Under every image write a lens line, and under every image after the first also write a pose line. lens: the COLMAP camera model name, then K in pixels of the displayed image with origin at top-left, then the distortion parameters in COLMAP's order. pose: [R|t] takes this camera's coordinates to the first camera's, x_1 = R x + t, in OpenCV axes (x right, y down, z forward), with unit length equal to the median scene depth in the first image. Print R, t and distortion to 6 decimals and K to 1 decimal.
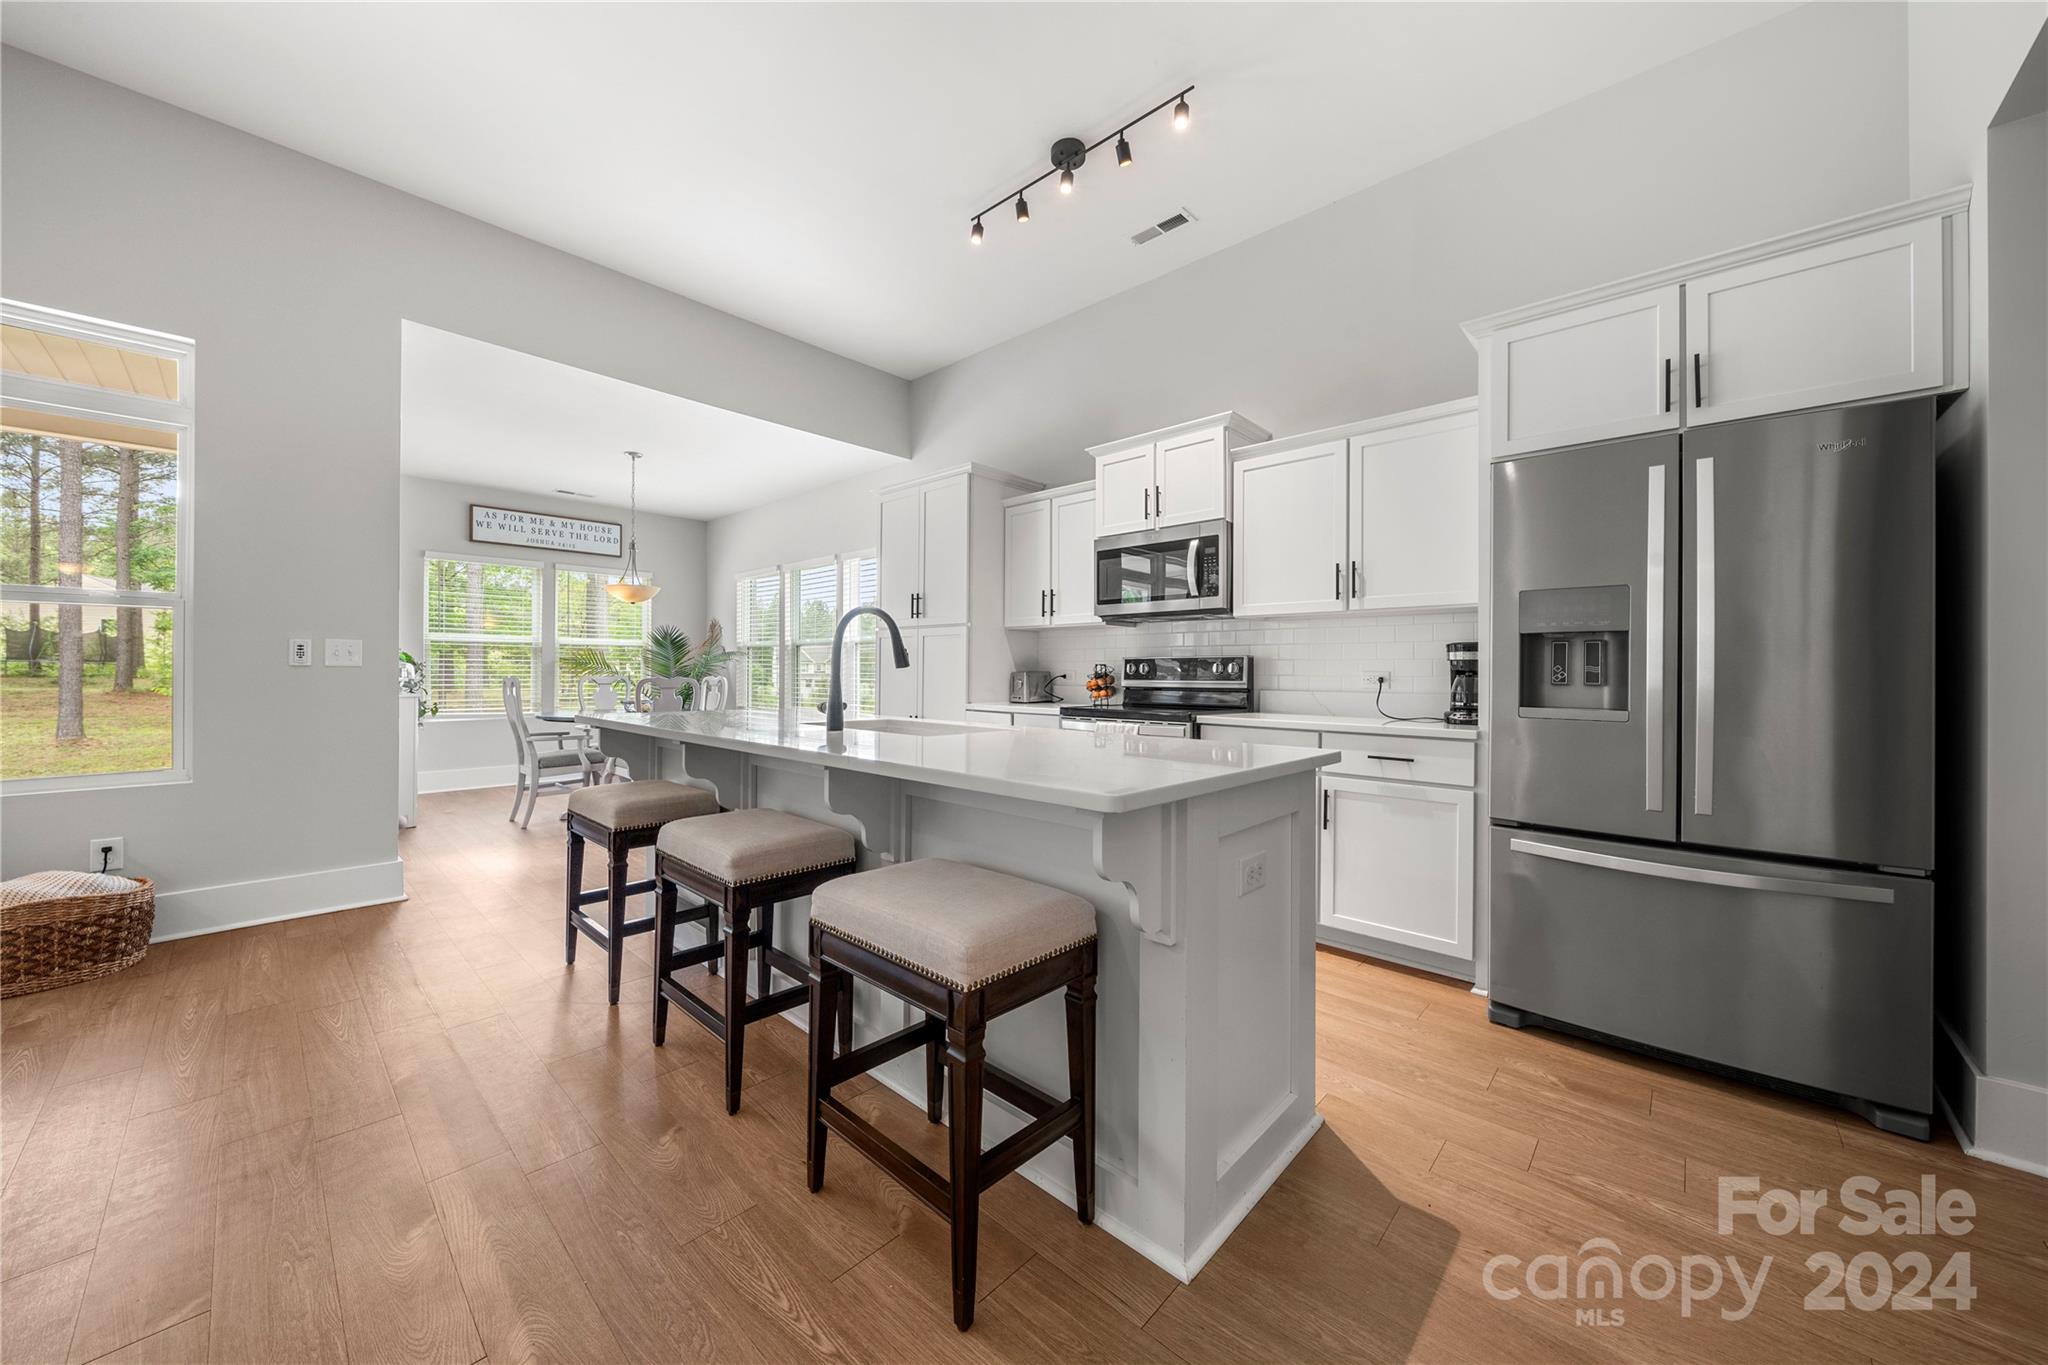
lens RADIAL K [[725.6, 0, 1018.8], [0, 725.6, 669.3], [0, 0, 1]] dist [-0.001046, 0.000038]
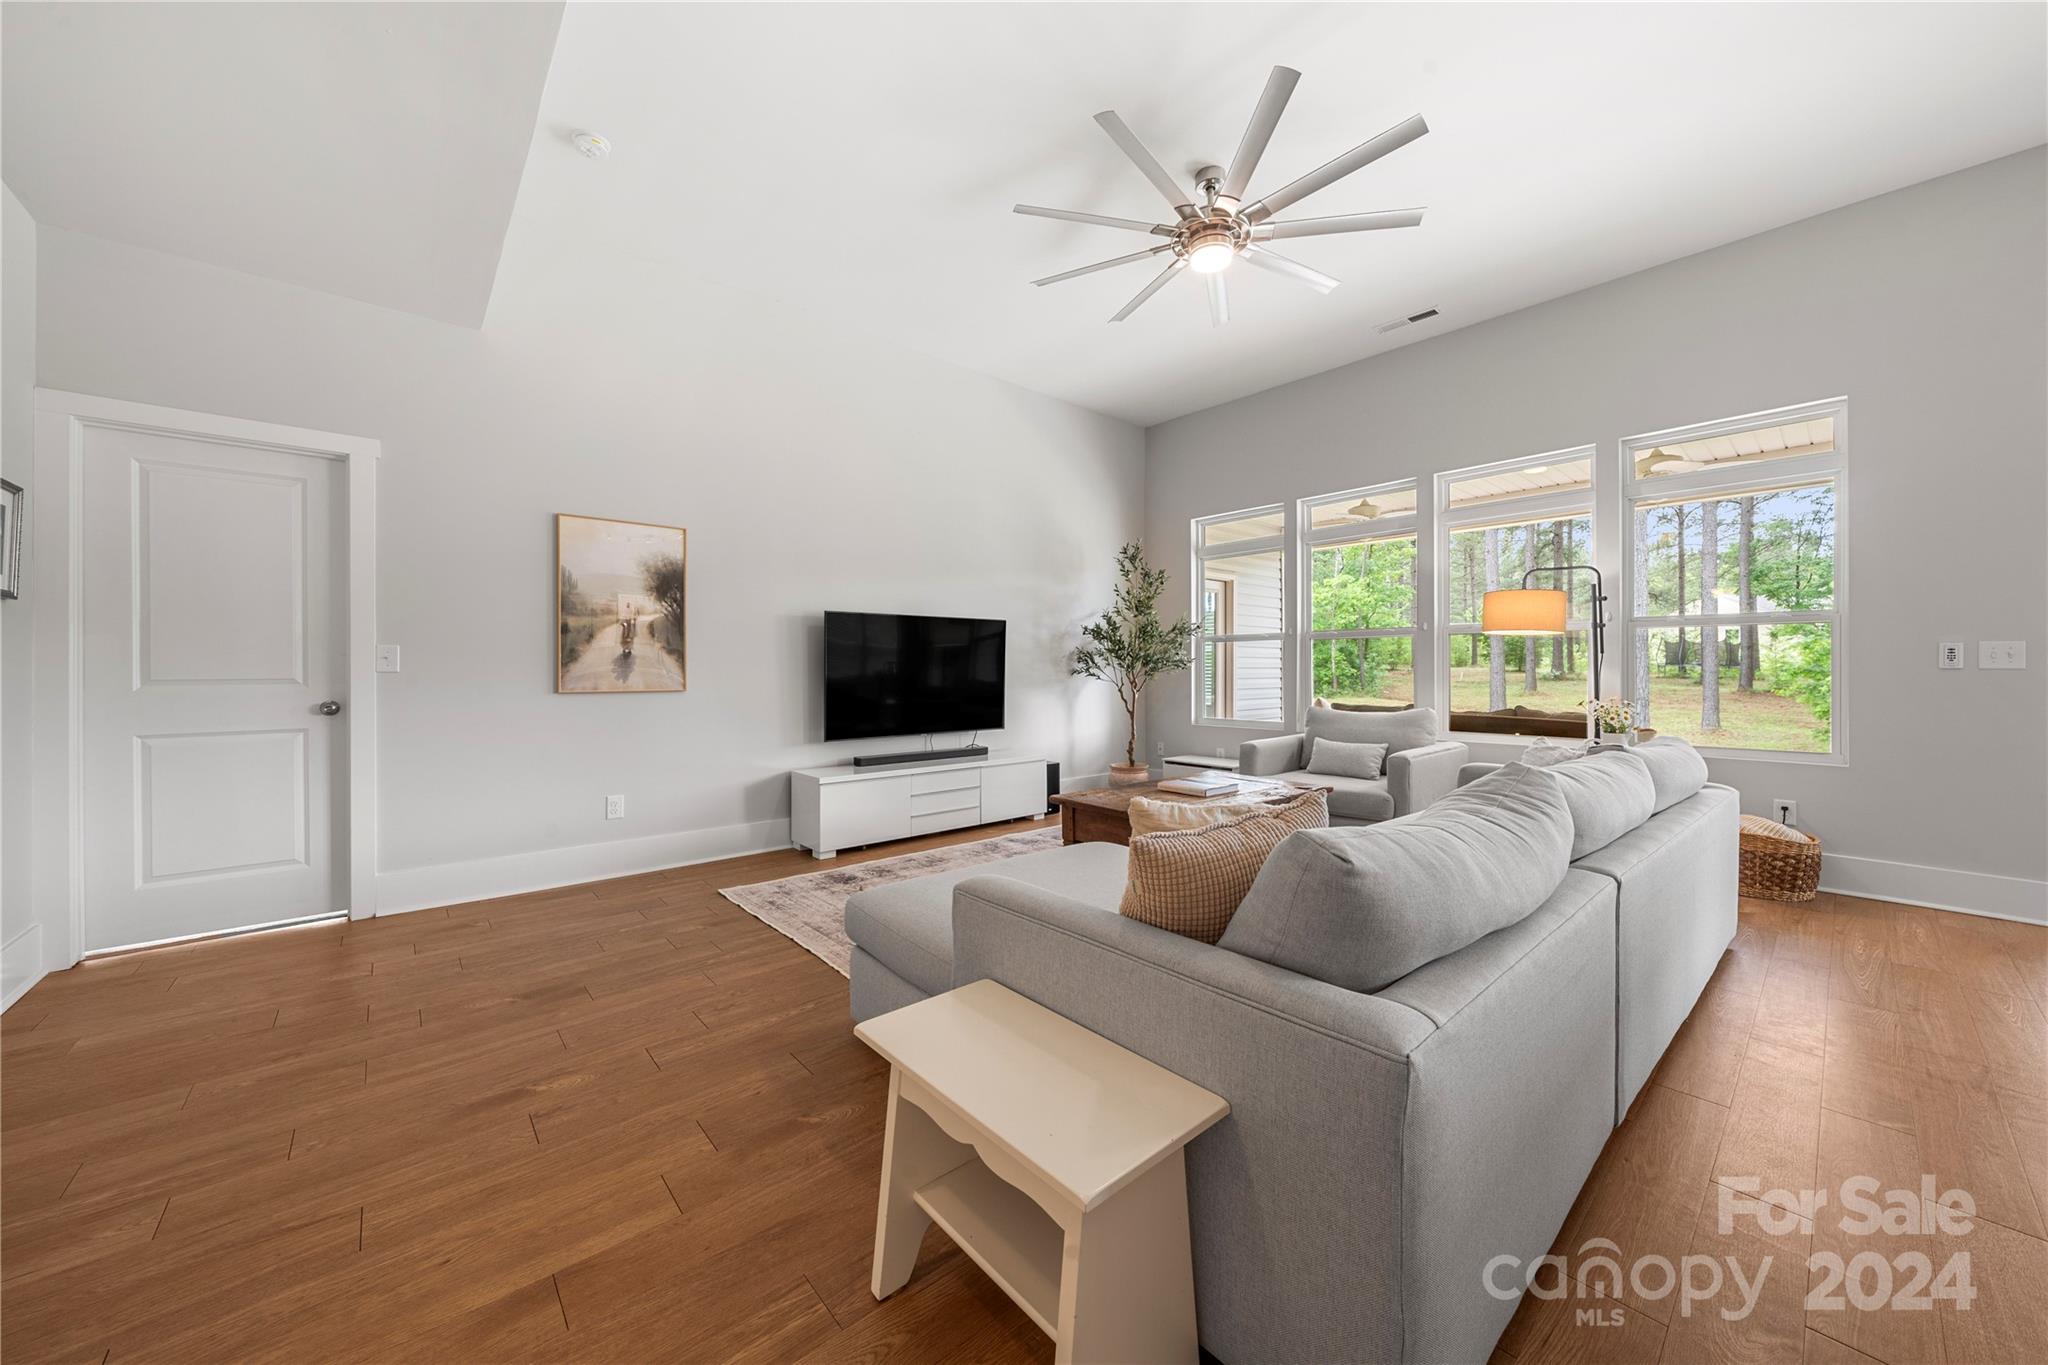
lens RADIAL K [[725.5, 0, 1034.6], [0, 725.5, 671.4], [0, 0, 1]] dist [-0.004707, 0.000016]
pose [[-0.093152, -0.002077, -0.995650, 0.136984], [0.000948, 0.999997, -0.002175, 0.000364], [0.995651, -0.001146, -0.093150, -0.183169]]
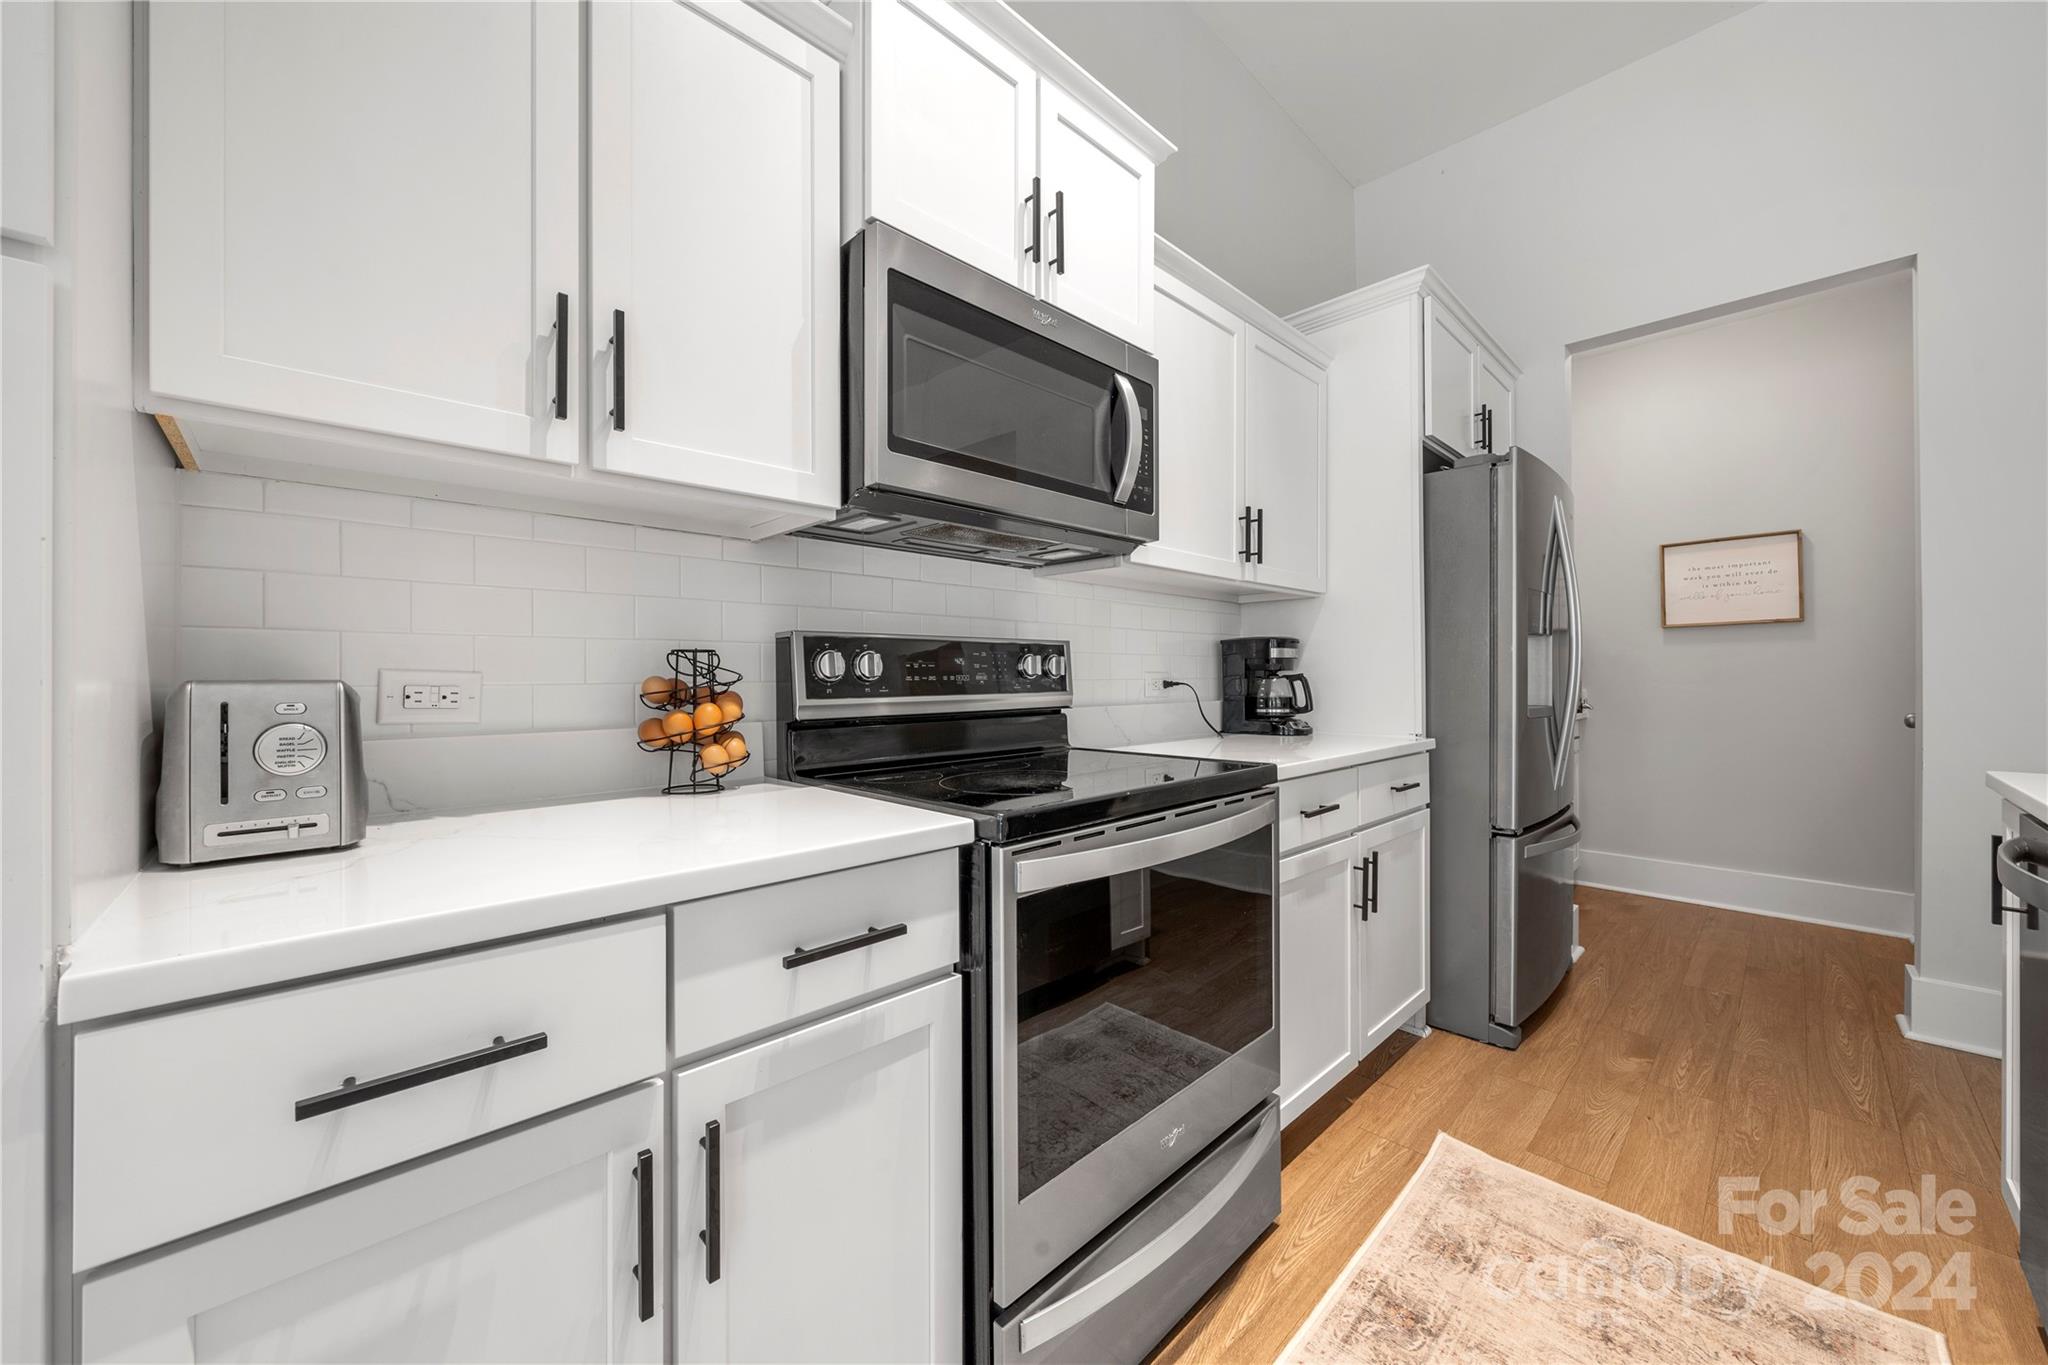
lens RADIAL K [[751.1, 0, 1022.9], [0, 751.1, 677.9], [0, 0, 1]] dist [0.001544, -0.000013]
pose [[0.047604, -0.010249, 0.998814, -0.208585], [-0.001426, 0.999946, 0.010329, 0.001207], [-0.998865, -0.001916, 0.047587, 0.985991]]
